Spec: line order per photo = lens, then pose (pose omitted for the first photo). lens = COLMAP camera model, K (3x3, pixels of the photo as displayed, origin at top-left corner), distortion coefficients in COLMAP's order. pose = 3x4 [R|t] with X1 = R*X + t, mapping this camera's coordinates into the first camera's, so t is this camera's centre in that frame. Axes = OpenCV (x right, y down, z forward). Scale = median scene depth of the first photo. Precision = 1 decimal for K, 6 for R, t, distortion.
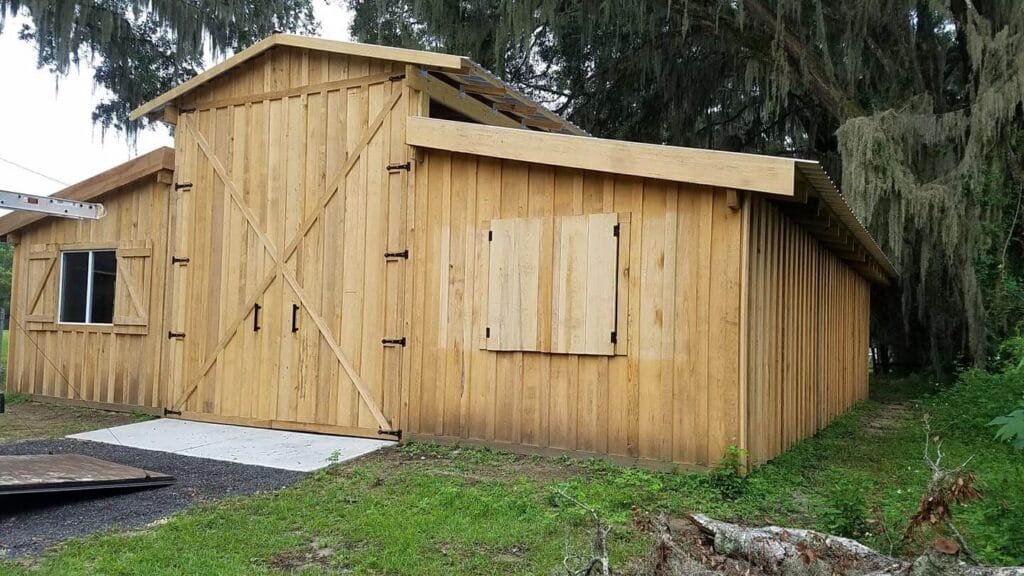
lens RADIAL K [[777.2, 0, 505.9], [0, 777.2, 315.7], [0, 0, 1]] dist [0.212790, -0.307782]
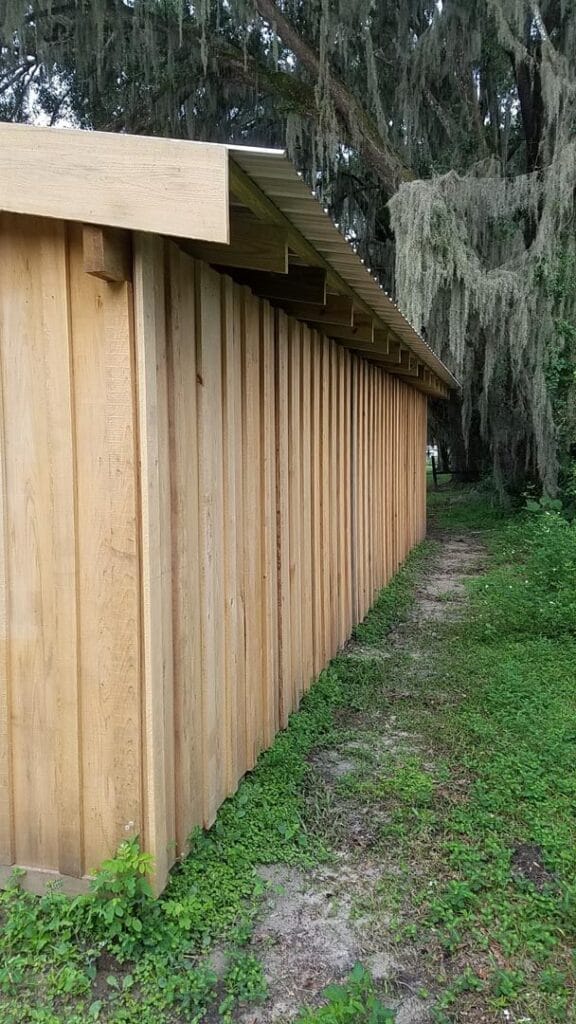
lens RADIAL K [[777.2, 0, 254.2], [0, 777.2, 511.9], [0, 0, 1]] dist [0.212790, -0.307782]
pose [[0.978515, -0.057065, 0.198120, 0.116502], [0.033912, 0.992393, 0.118351, -0.026513], [-0.203366, -0.109089, 0.973007, 0.244384]]
